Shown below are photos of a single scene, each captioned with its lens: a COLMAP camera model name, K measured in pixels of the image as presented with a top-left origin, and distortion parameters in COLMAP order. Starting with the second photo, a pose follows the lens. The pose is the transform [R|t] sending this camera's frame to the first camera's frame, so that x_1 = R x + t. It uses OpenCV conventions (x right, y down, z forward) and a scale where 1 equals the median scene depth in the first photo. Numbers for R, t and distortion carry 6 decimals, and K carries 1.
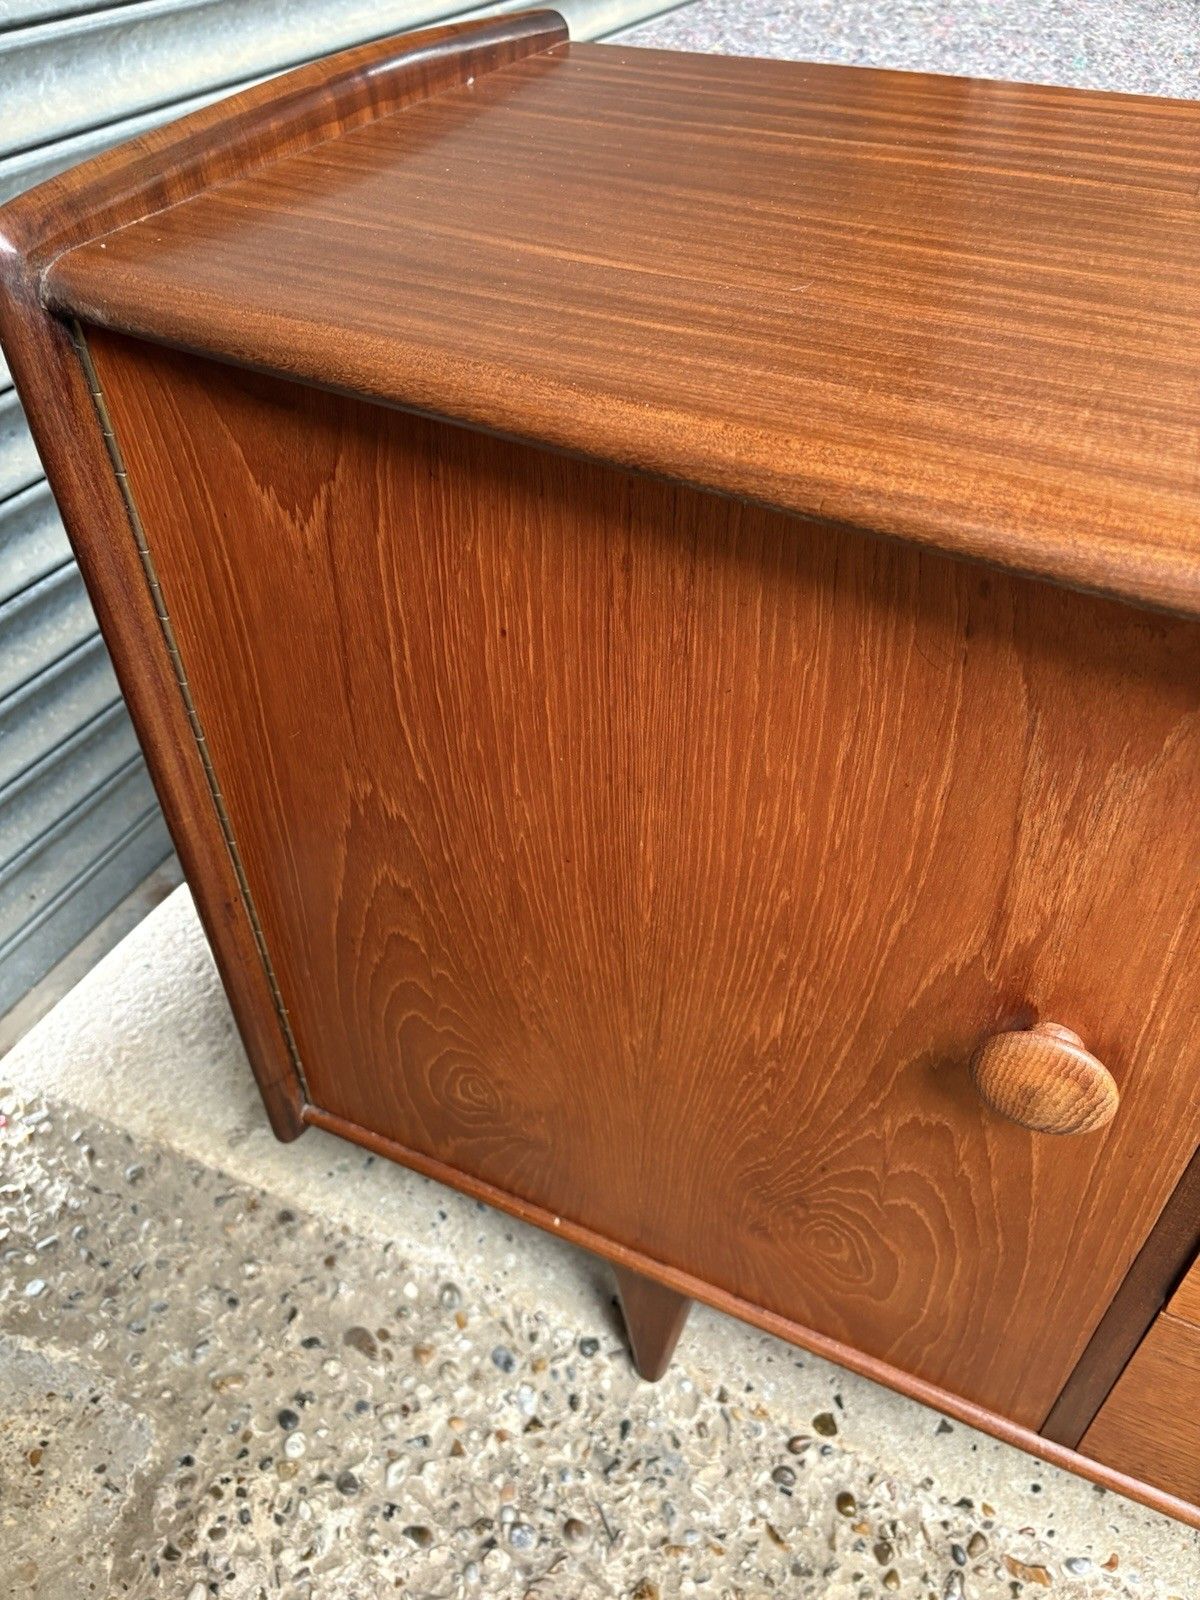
lens RADIAL K [[1225.6, 0, 599.2], [0, 1225.6, 793.5], [0, 0, 1]] dist [0.009338, -0.002834]
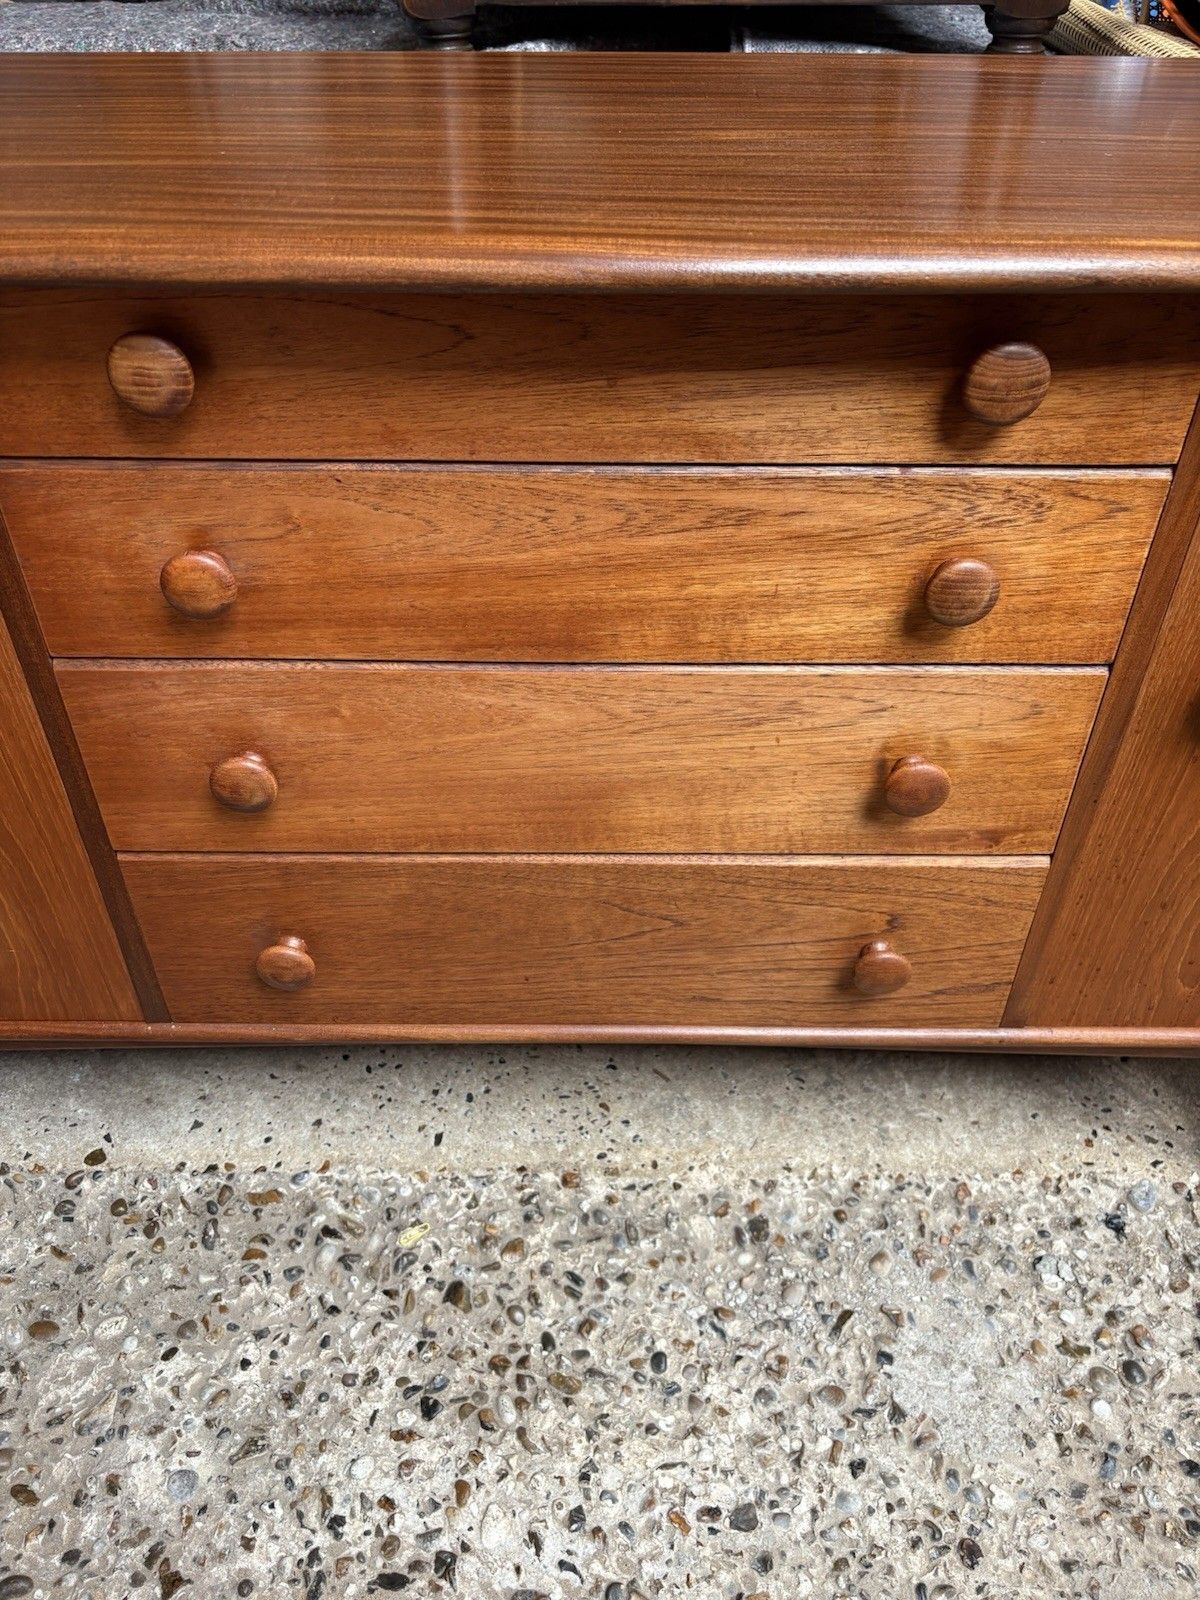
lens RADIAL K [[1194.2, 0, 590.0], [0, 1194.2, 805.6], [0, 0, 1]] dist [0.055749, -0.078251]
pose [[0.910843, -0.241584, 0.334667, 0.308497], [0.251496, 0.967756, 0.014106, 0.280779], [-0.327283, 0.071319, 0.942231, -0.289283]]
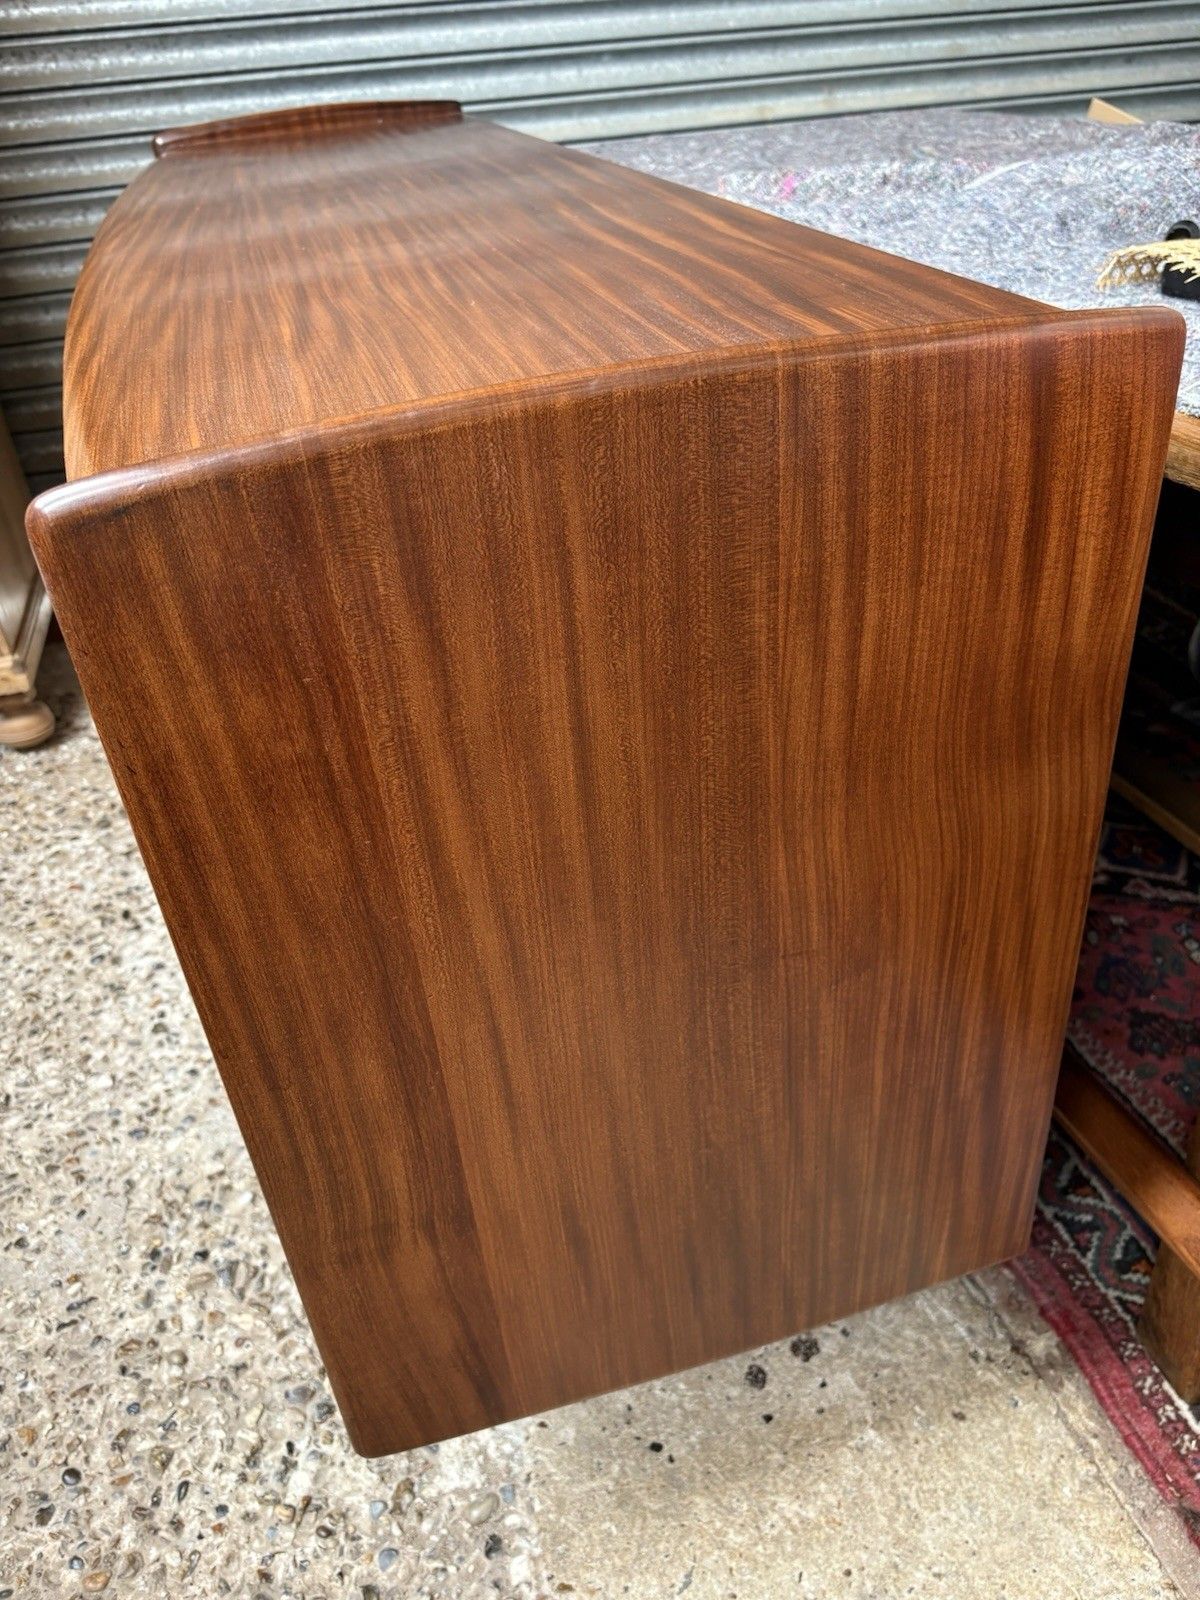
lens RADIAL K [[1218.7, 0, 596.8], [0, 1218.7, 801.7], [0, 0, 1]] dist [0.018389, -0.024758]
pose [[0.669471, 0.383491, -0.636194, 1.805739], [-0.445692, 0.892523, 0.069000, 0.261315], [0.594279, 0.237353, 0.768438, -0.316078]]
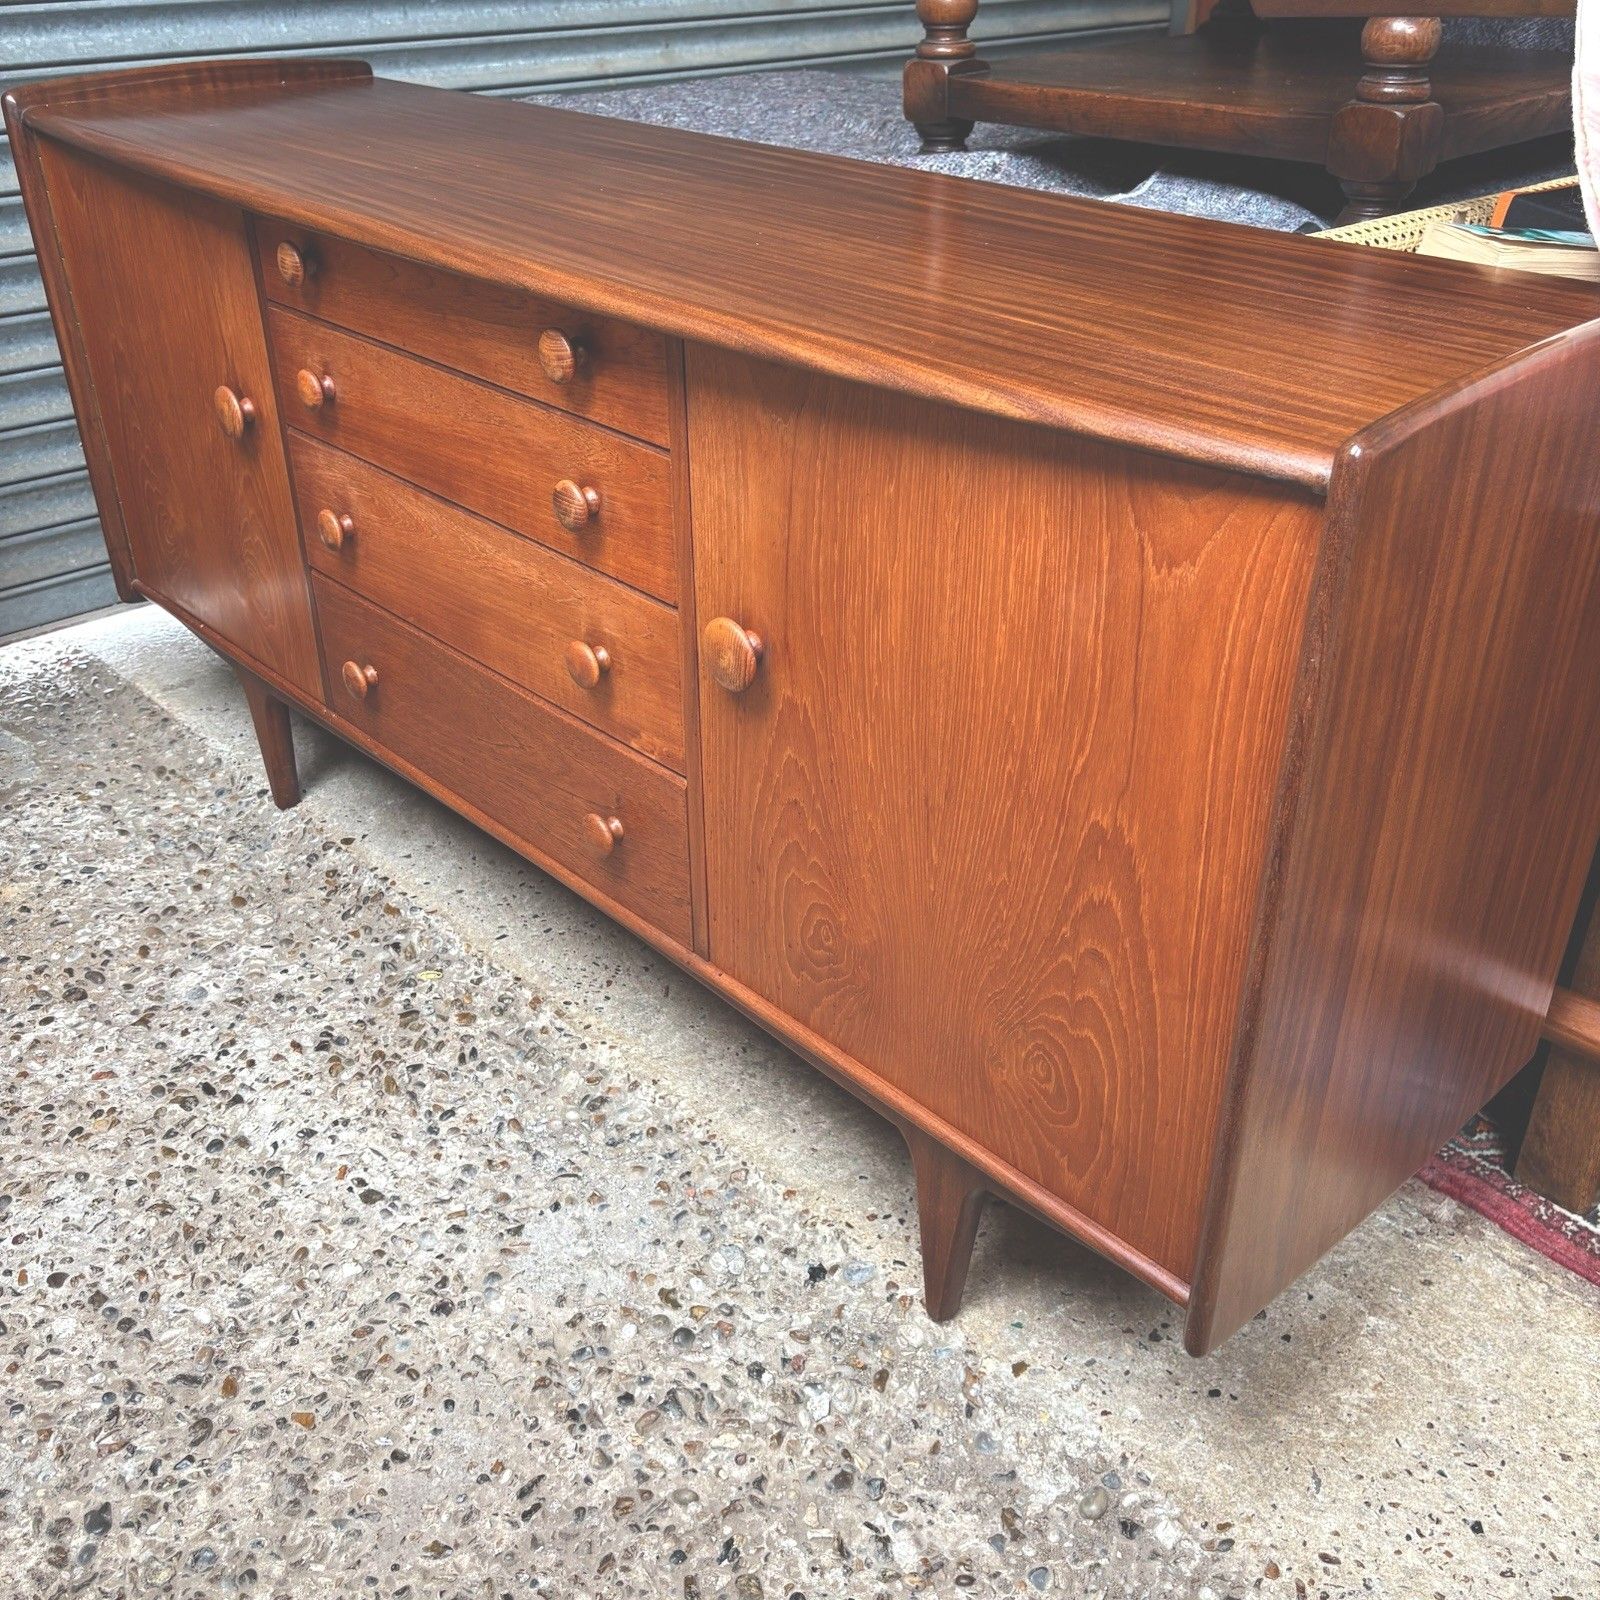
lens RADIAL K [[1632.5, 0, 791.2], [0, 1632.5, 794.8], [0, 0, 1]] dist [-0.007081, 0.043291]
pose [[0.921037, 0.209889, -0.328083, 1.417710], [-0.266691, 0.953776, -0.138520, 0.589830], [0.283843, 0.215079, 0.934438, -0.879477]]
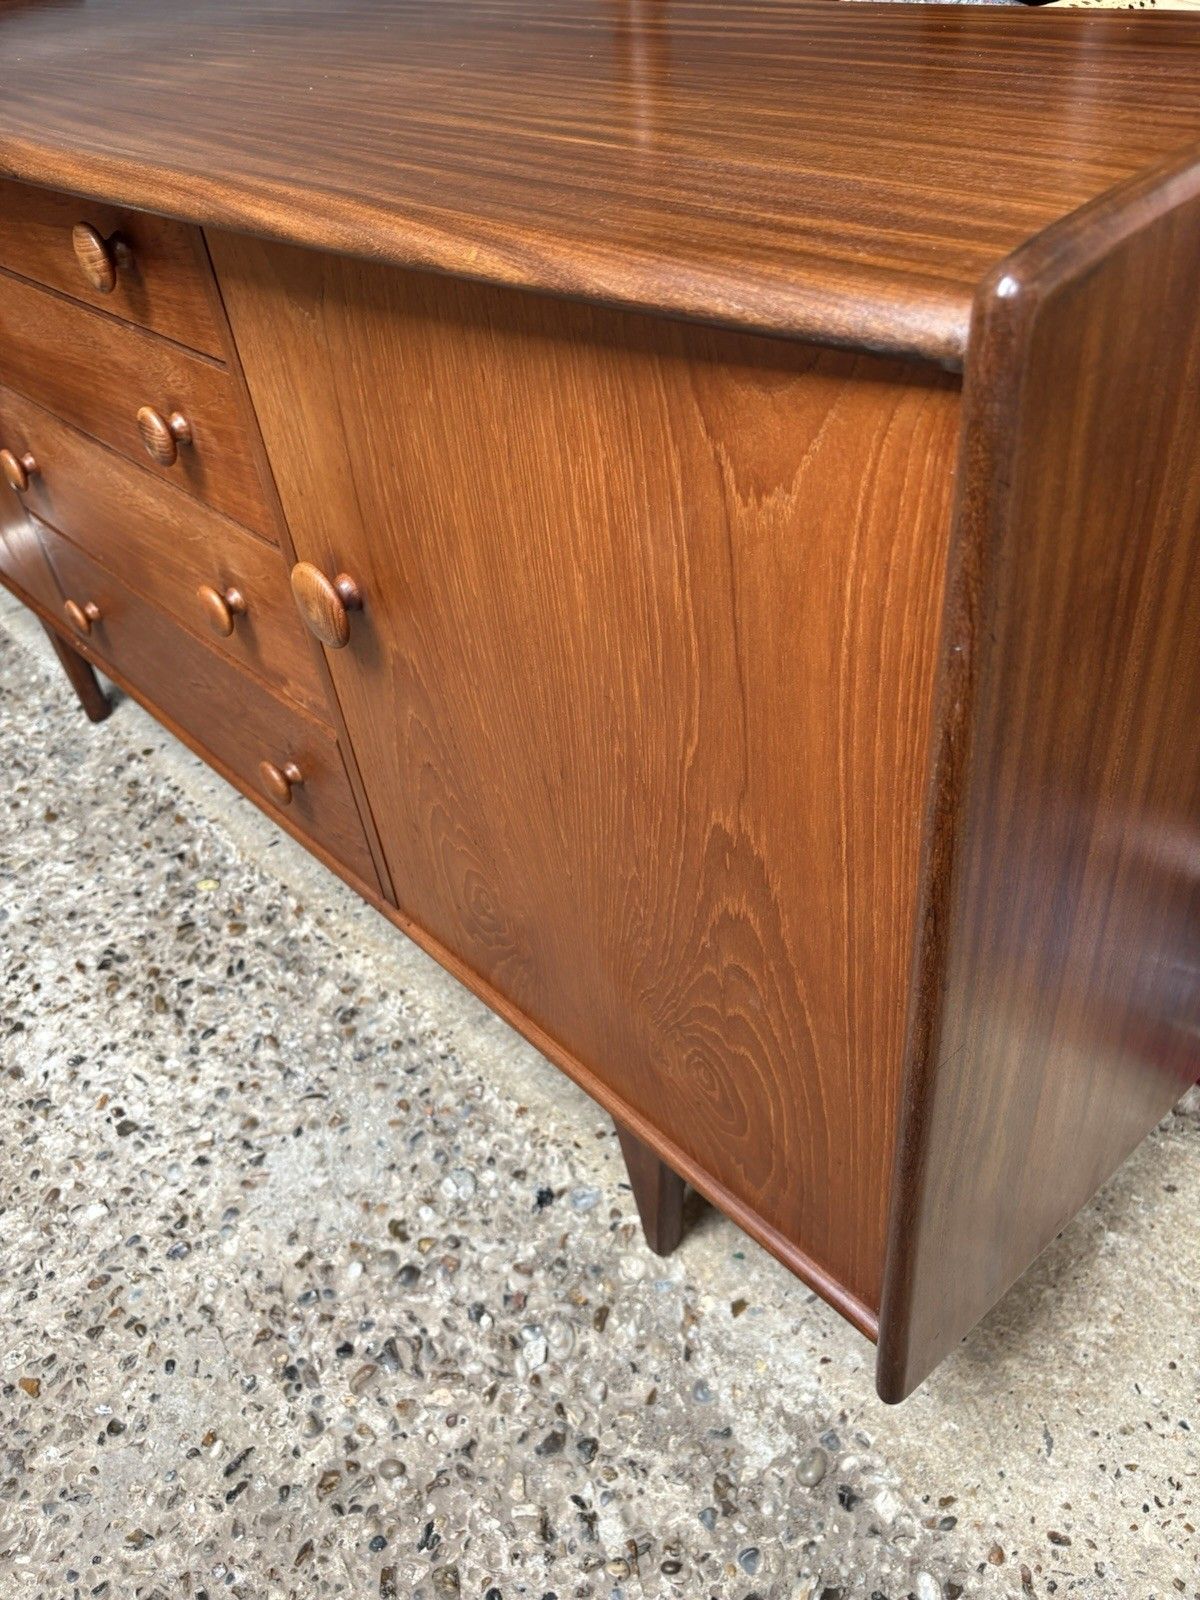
lens RADIAL K [[1232.9, 0, 598.0], [0, 1232.9, 797.2], [0, 0, 1]] dist [0.002884, -0.001466]
pose [[0.911255, 0.198530, -0.360834, 1.421230], [-0.202840, 0.978858, 0.026311, 0.392401], [0.358429, 0.049215, 0.932259, -0.432080]]
